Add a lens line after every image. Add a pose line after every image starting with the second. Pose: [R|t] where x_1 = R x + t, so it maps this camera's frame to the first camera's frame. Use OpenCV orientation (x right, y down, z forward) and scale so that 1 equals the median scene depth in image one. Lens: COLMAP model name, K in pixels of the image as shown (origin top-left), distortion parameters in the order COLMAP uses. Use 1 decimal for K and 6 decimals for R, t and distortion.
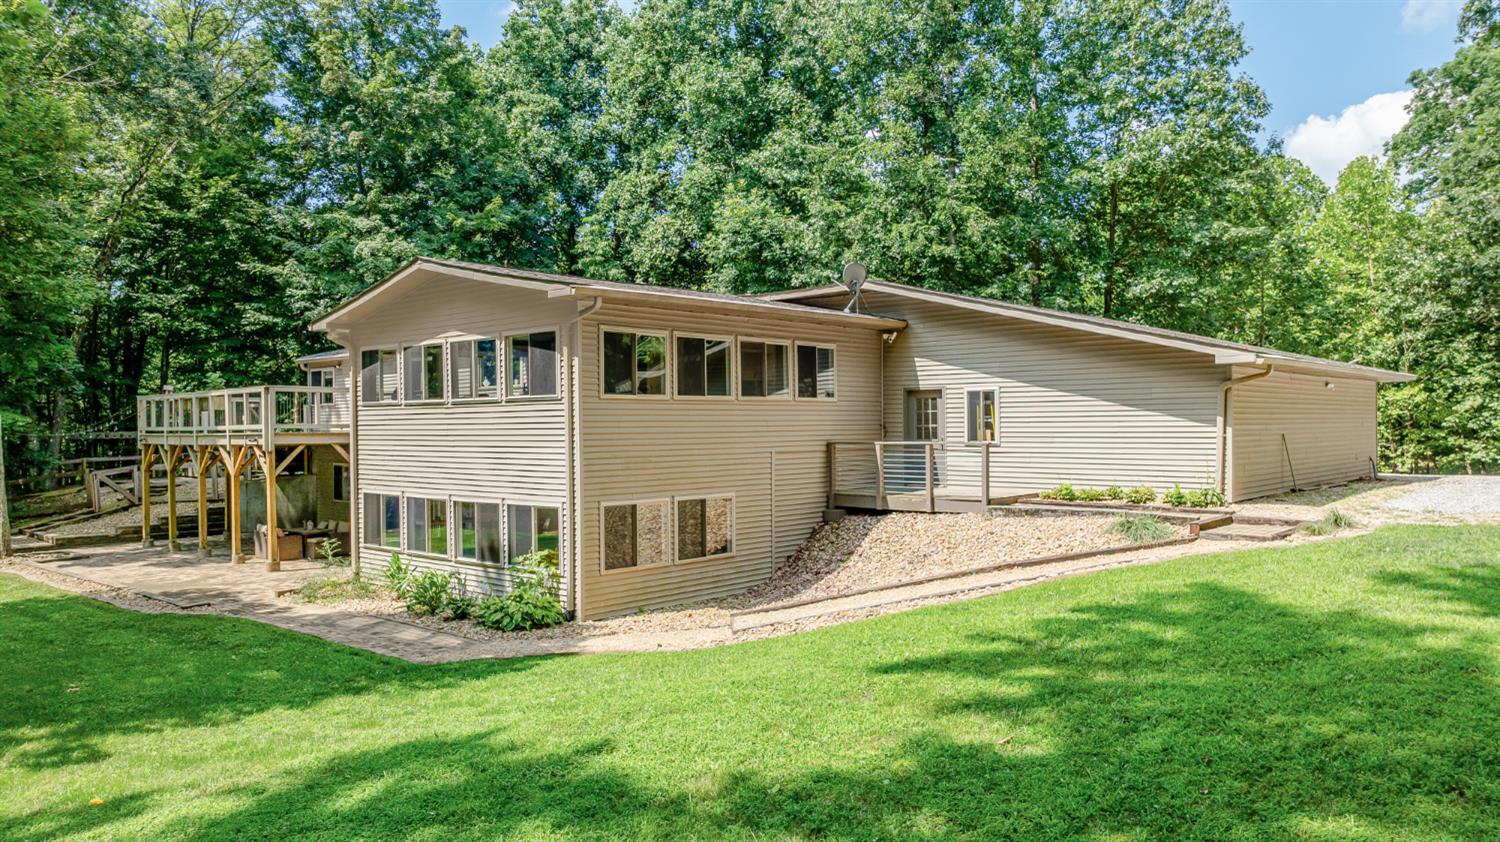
lens RADIAL K [[1060.4, 0, 747.6], [0, 1060.4, 422.4], [0, 0, 1]] dist [-0.025108, 0.025741]
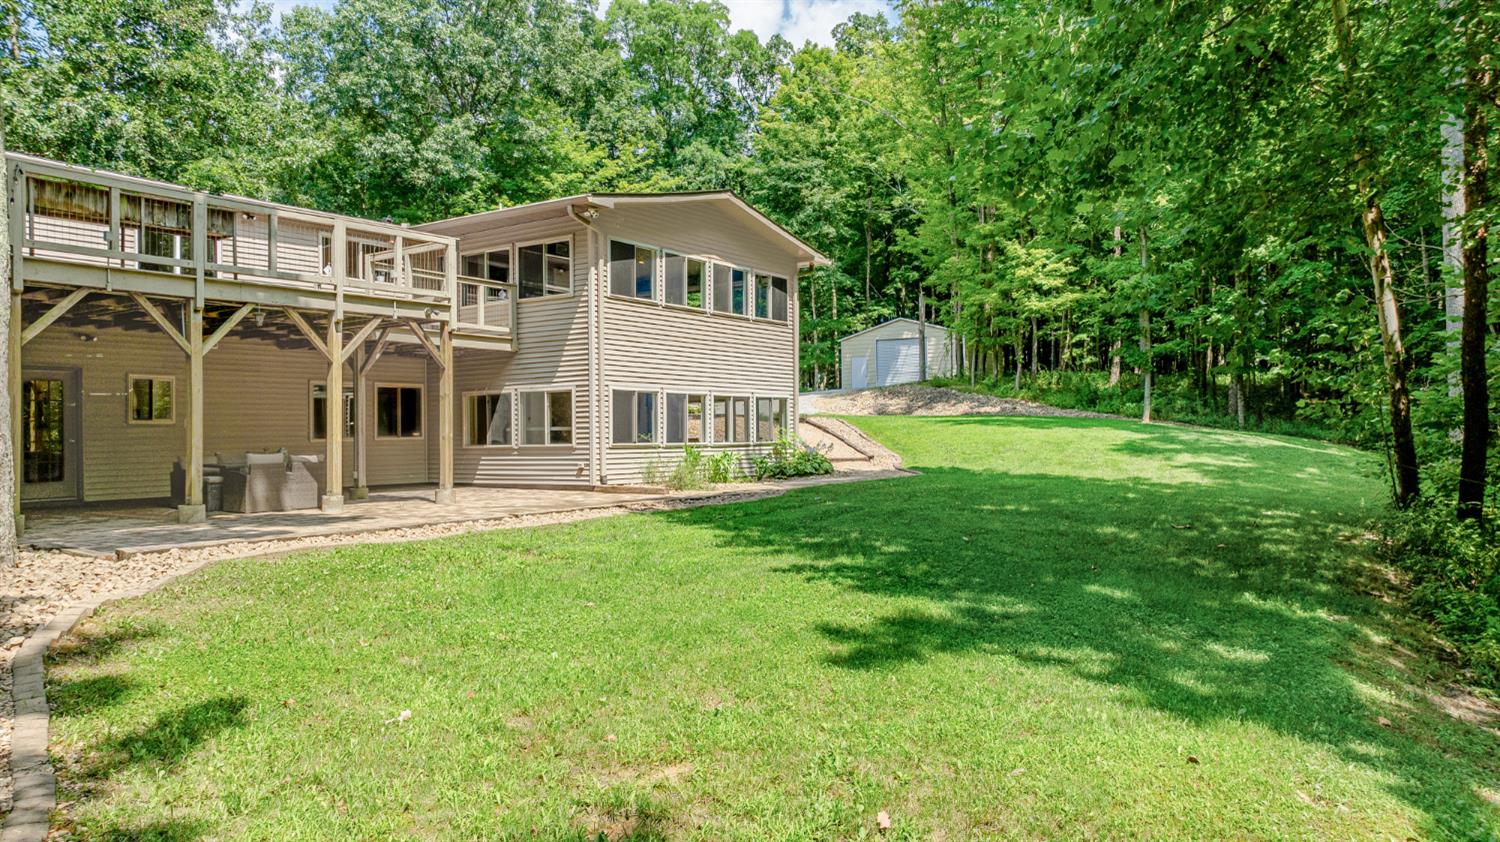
lens RADIAL K [[1060.4, 0, 747.6], [0, 1060.4, 422.4], [0, 0, 1]] dist [-0.025108, 0.025741]
pose [[-0.151168, 0.025276, 0.988185, -1.233500], [0.013141, 0.999636, -0.023558, 0.111985], [-0.988421, 0.009424, -0.151445, 0.956855]]
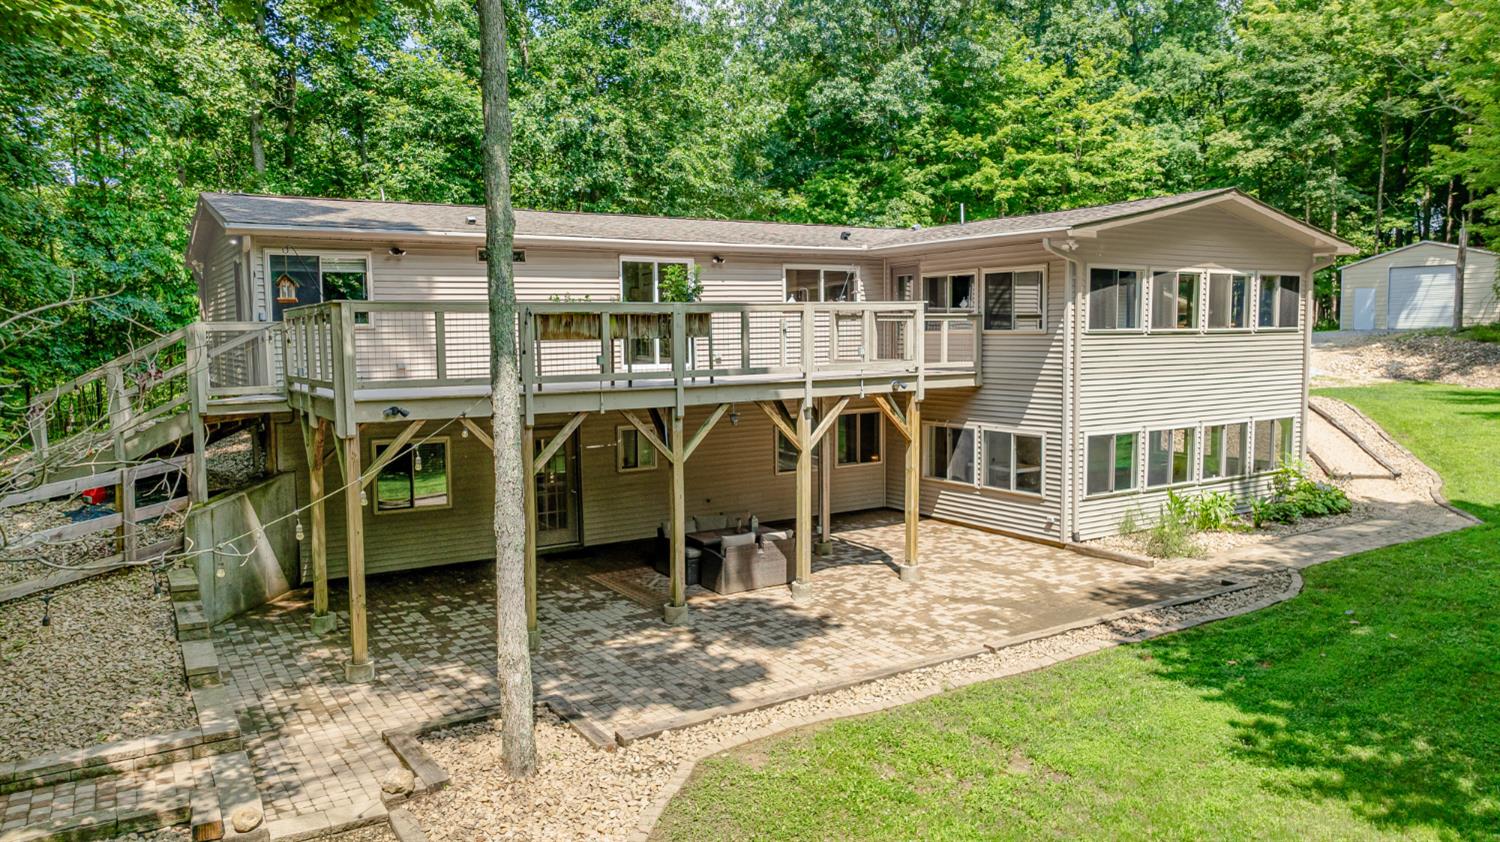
lens RADIAL K [[1060.4, 0, 747.6], [0, 1060.4, 422.4], [0, 0, 1]] dist [-0.025108, 0.025741]
pose [[0.250321, -0.078971, 0.964937, -1.173459], [0.008191, 0.996805, 0.079454, -0.013748], [-0.968128, -0.011985, 0.250169, 0.983332]]
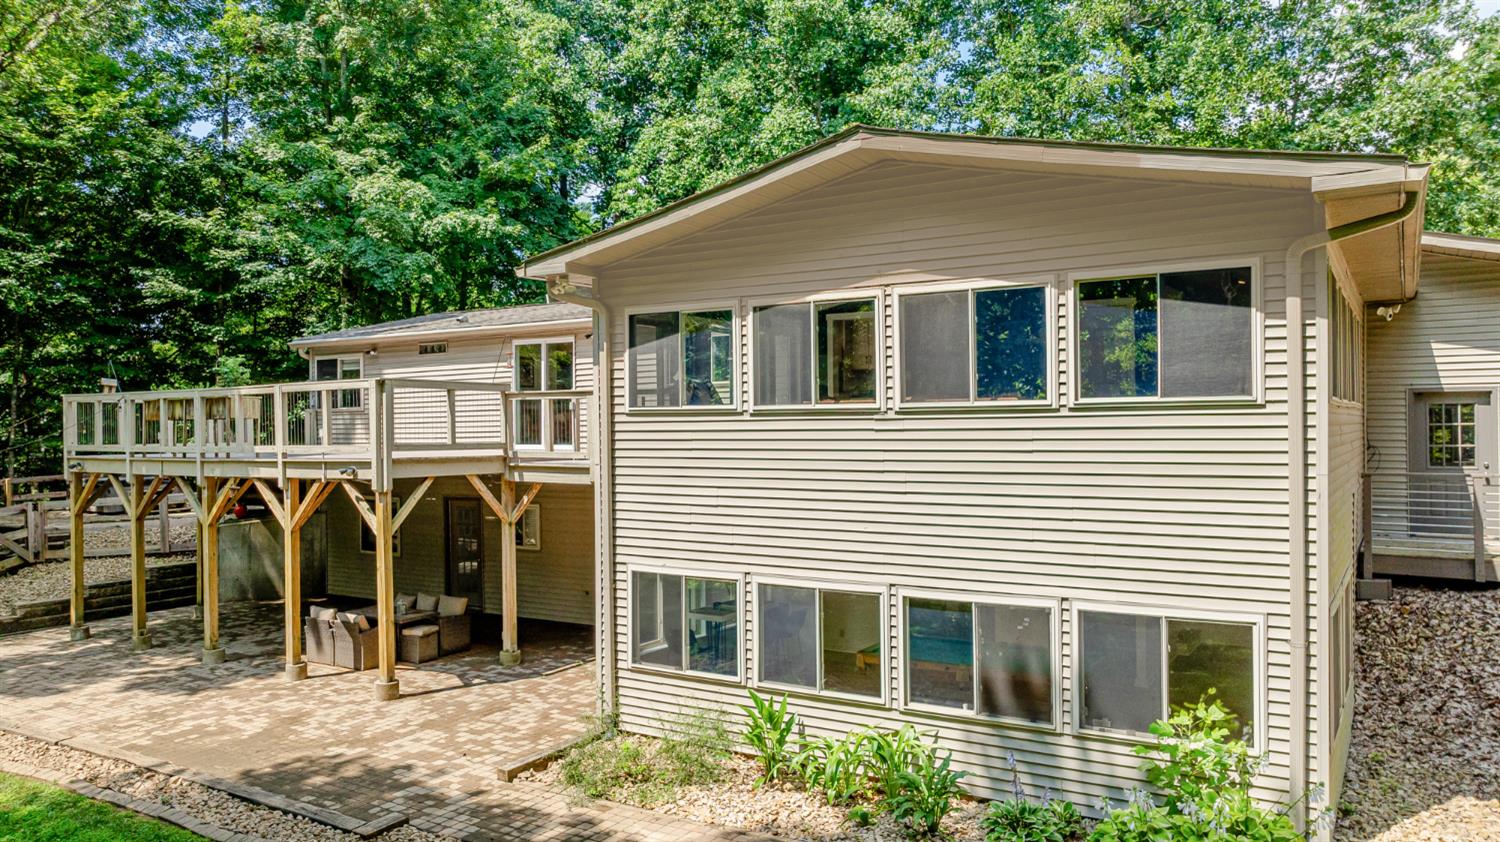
lens RADIAL K [[1058.1, 0, 773.0], [0, 1058.1, 426.6], [0, 0, 1]] dist [0.003275, 0.003845]
pose [[0.983997, 0.000183, 0.178184, -0.364511], [-0.000282, 1.000000, 0.000533, -0.008863], [-0.178184, -0.000575, 0.983997, 0.412719]]
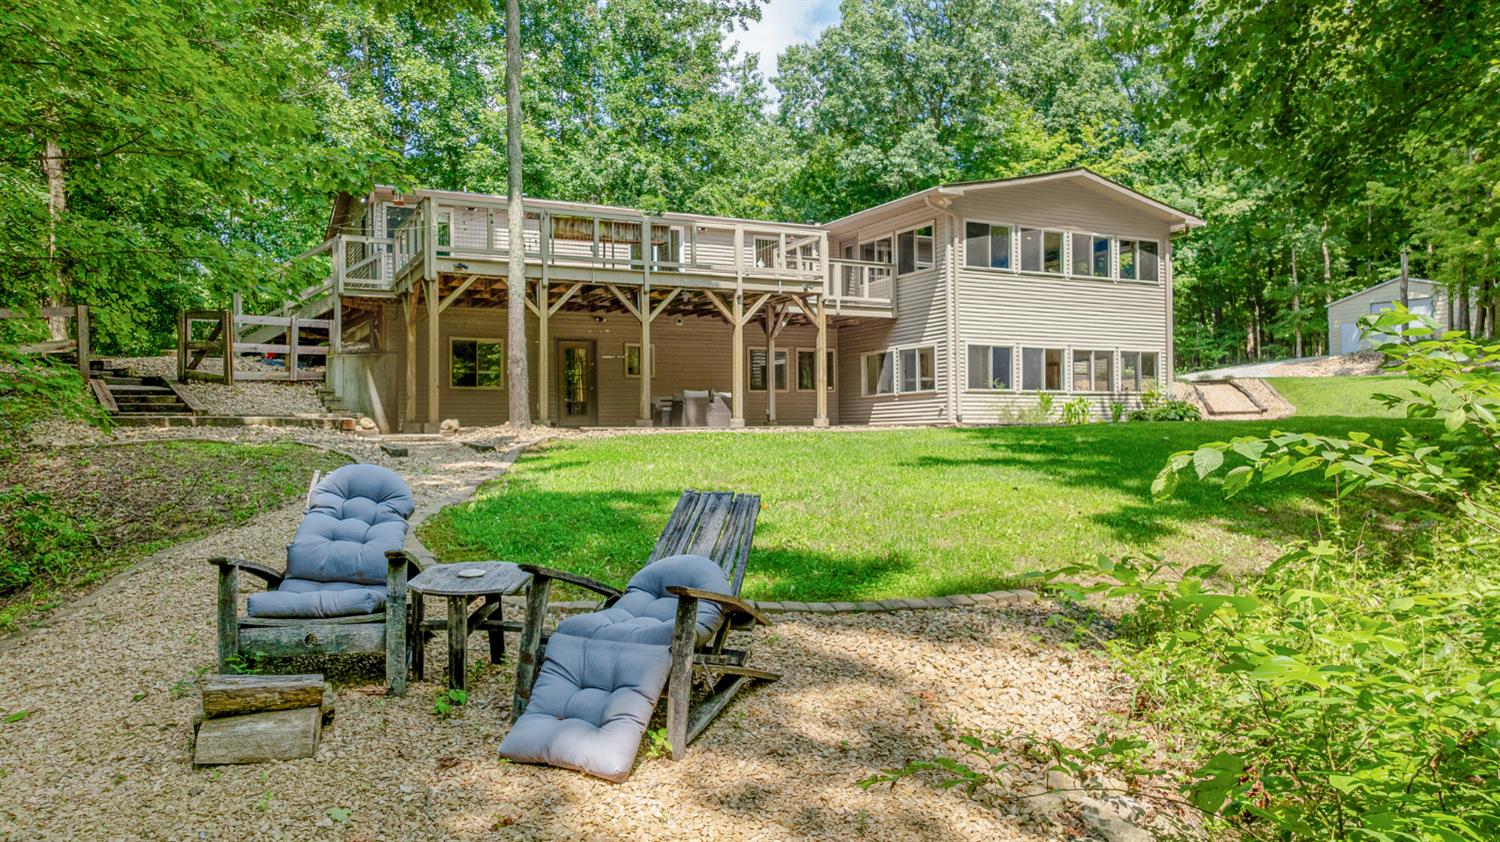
lens RADIAL K [[1064.5, 0, 755.8], [0, 1064.5, 428.9], [0, 0, 1]] dist [-0.007861, -0.001117]
pose [[0.323489, 0.012638, 0.946147, -1.434721], [0.009648, 0.999815, -0.016653, 0.163877], [-0.946183, 0.014516, 0.323308, 0.789583]]
